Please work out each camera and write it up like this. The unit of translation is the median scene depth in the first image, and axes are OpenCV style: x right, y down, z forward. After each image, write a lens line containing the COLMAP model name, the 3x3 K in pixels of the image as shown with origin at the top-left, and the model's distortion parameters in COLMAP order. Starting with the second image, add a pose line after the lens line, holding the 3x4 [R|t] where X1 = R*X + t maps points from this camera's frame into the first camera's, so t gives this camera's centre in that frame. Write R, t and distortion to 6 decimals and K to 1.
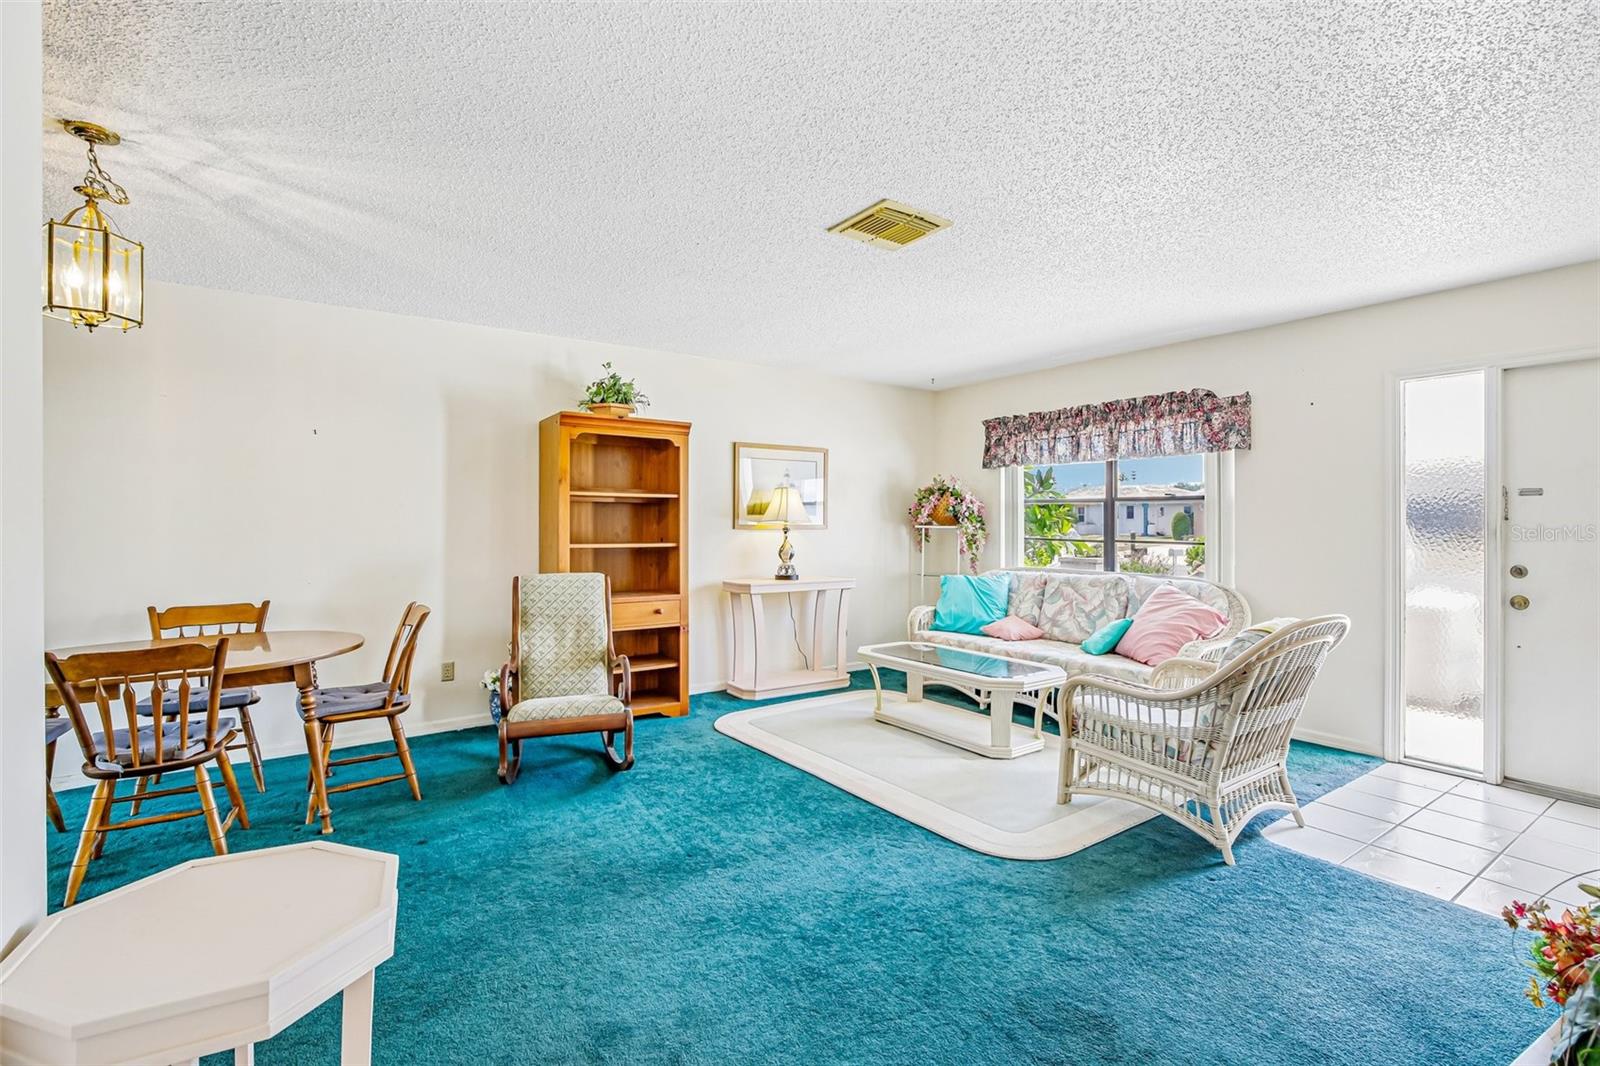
lens RADIAL K [[716.6, 0, 806.4], [0, 716.6, 521.9], [0, 0, 1]] dist [-0.023242, 0.006905]
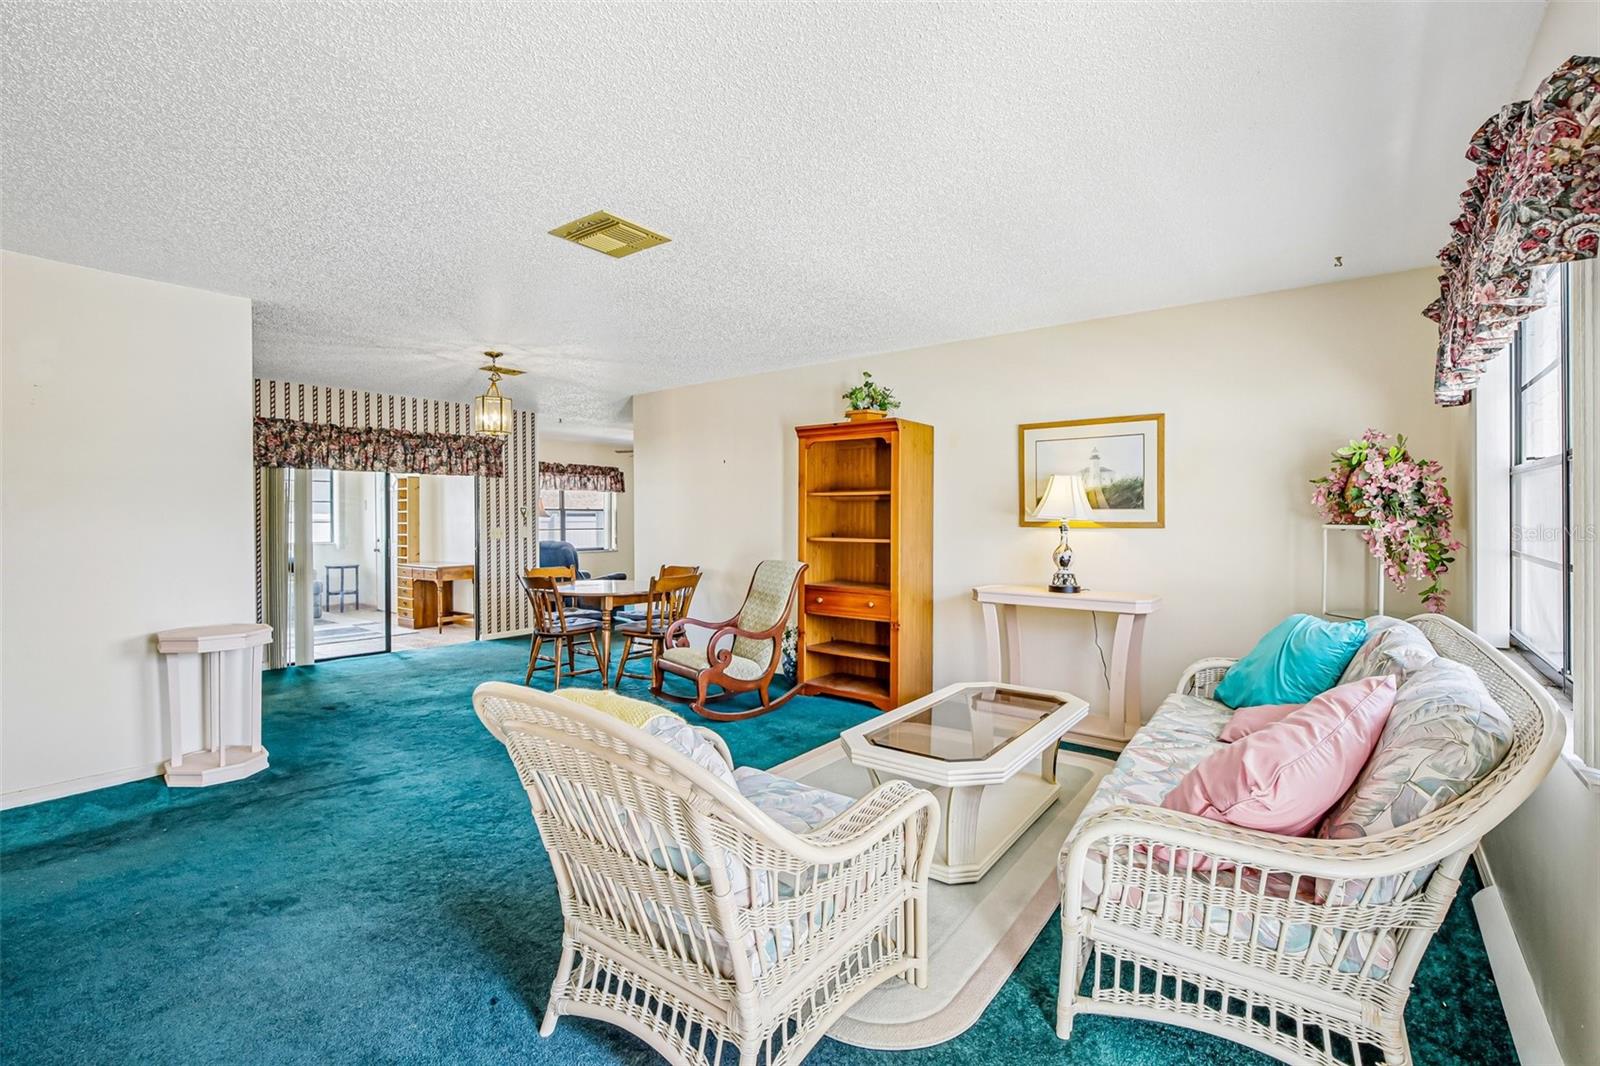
lens RADIAL K [[719.2, 0, 812.9], [0, 719.2, 523.7], [0, 0, 1]] dist [-0.022926, 0.000023]
pose [[0.303146, 0.002121, -0.952942, 0.697009], [0.000478, 0.999997, 0.002378, 0.005207], [0.952944, -0.001176, 0.303144, 0.566553]]
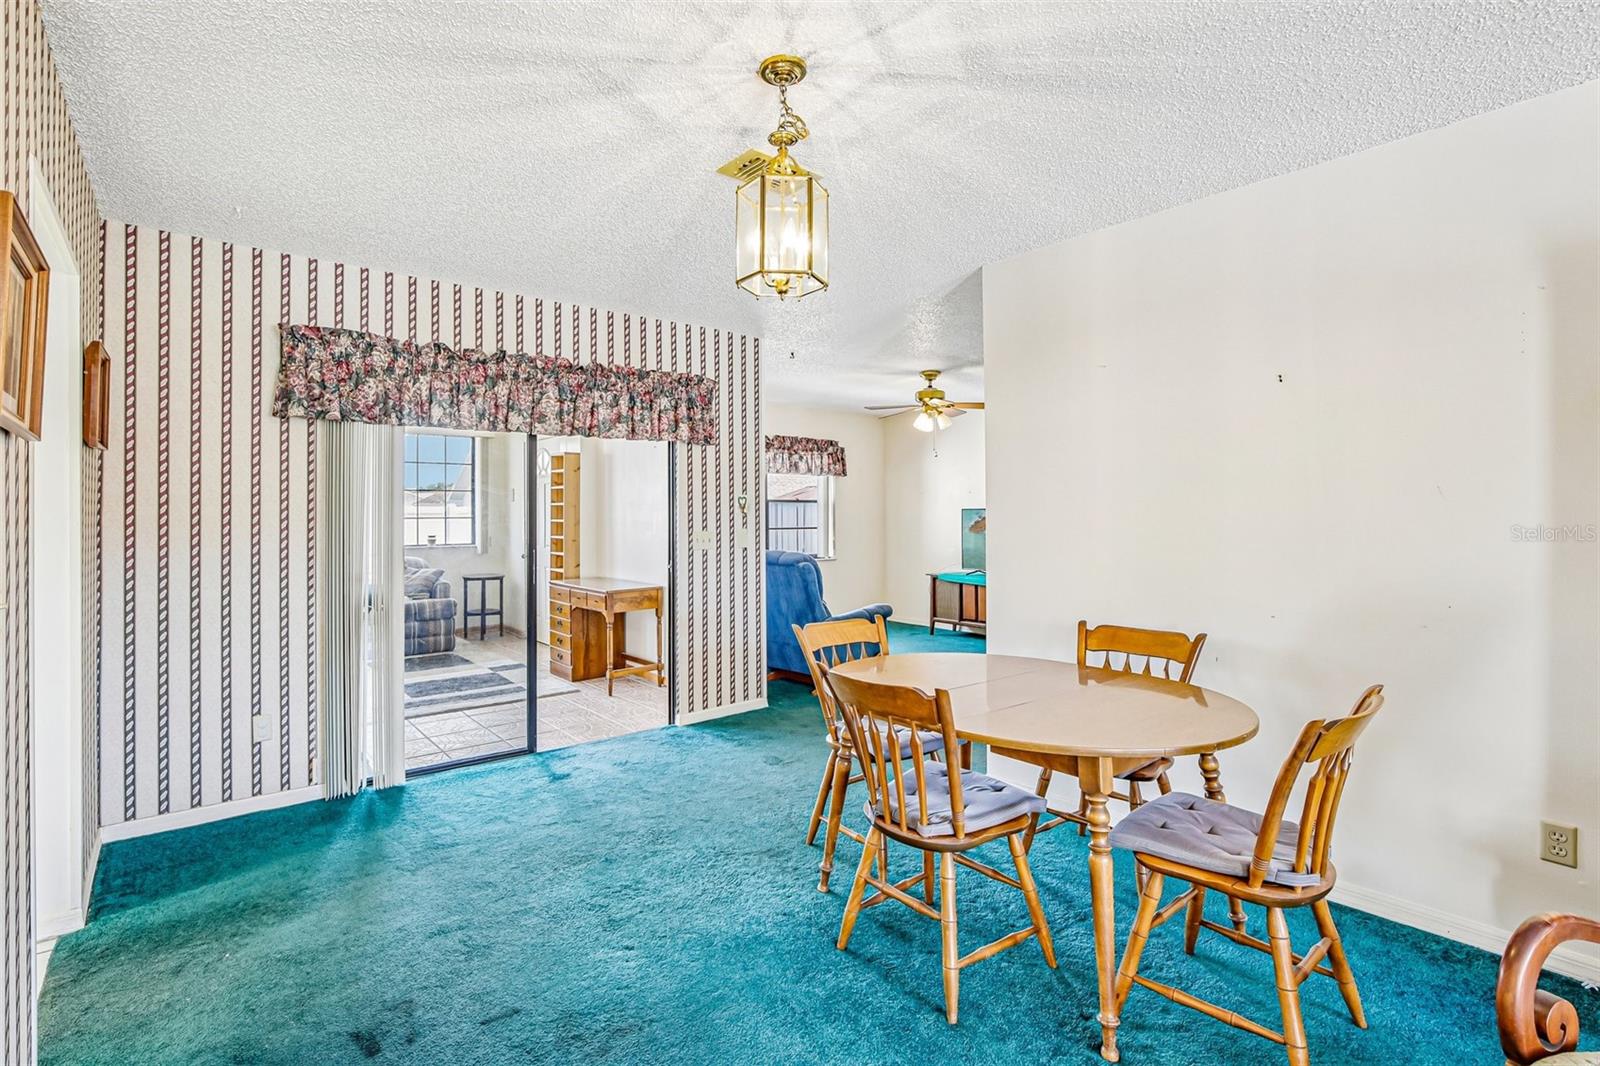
lens RADIAL K [[745.2, 0, 771.0], [0, 745.2, 505.8], [0, 0, 1]] dist [-0.018899, 0.000099]
pose [[0.062112, -0.012006, -0.997997, -0.051419], [-0.001335, 0.999926, -0.012112, -0.003445], [0.998068, 0.002085, 0.062091, 0.408966]]
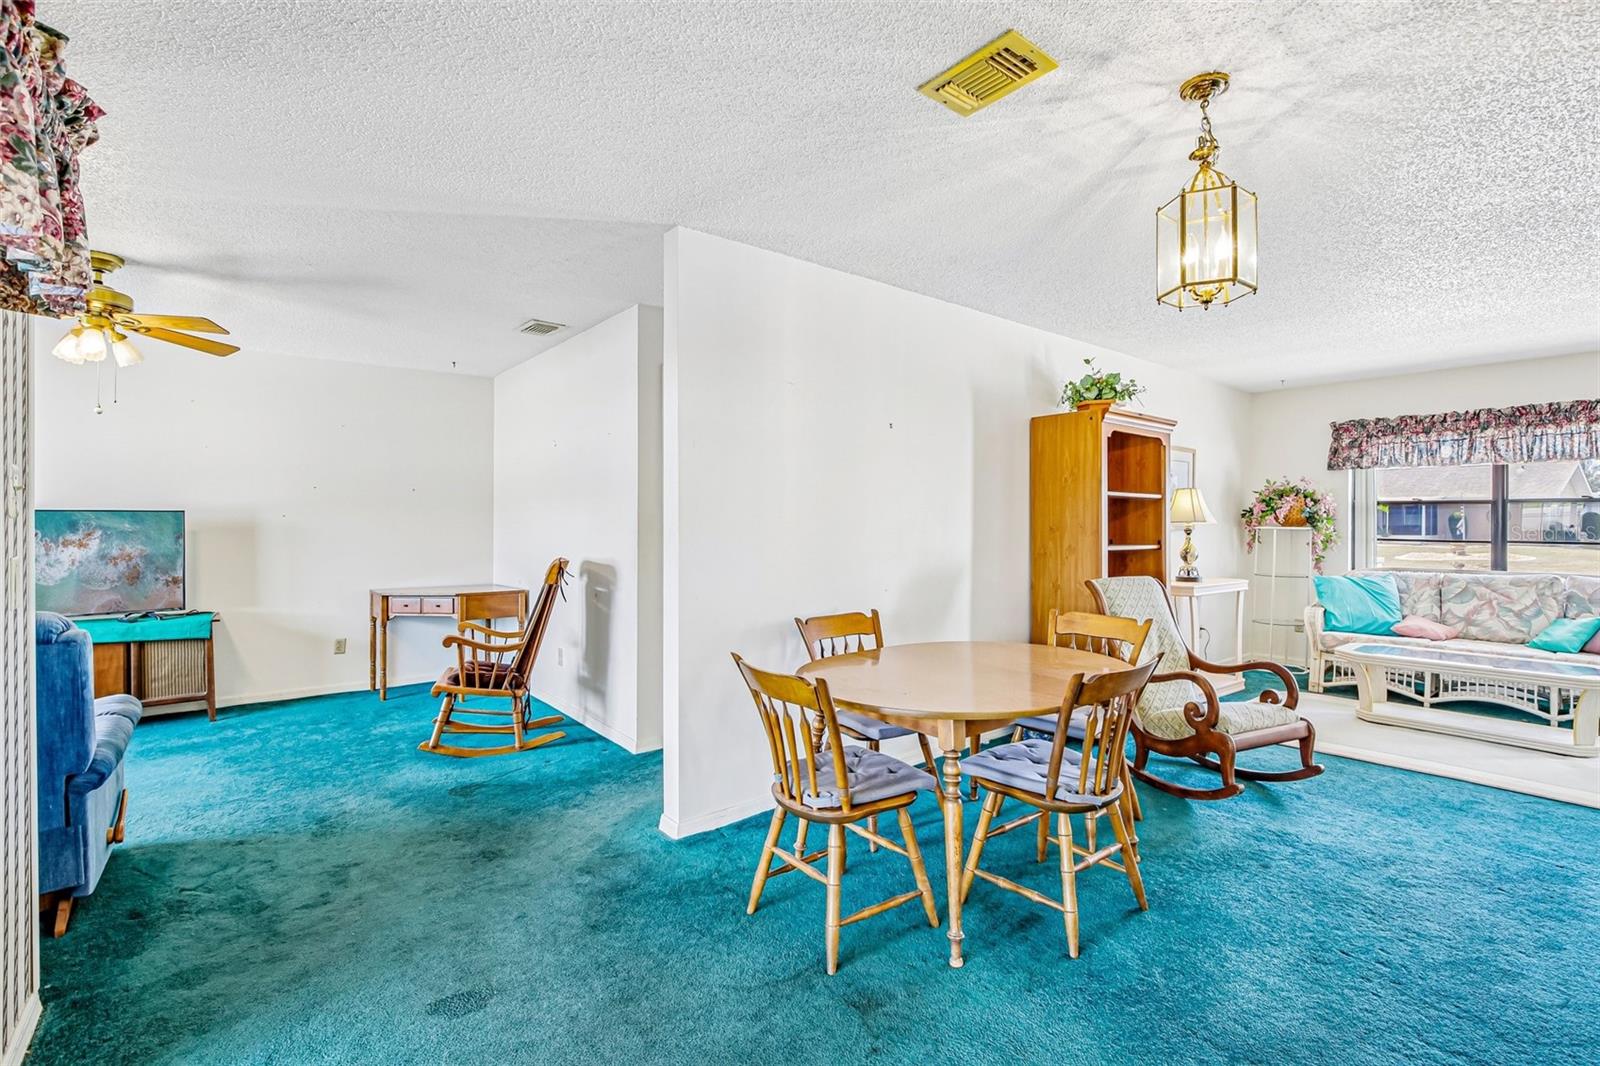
lens RADIAL K [[716.6, 0, 806.4], [0, 716.6, 521.9], [0, 0, 1]] dist [-0.023242, 0.006905]
pose [[0.997803, -0.000198, 0.066255, -0.692248], [0.000307, 0.999999, -0.001635, -0.000357], [-0.066255, 0.001652, 0.997801, 0.061900]]
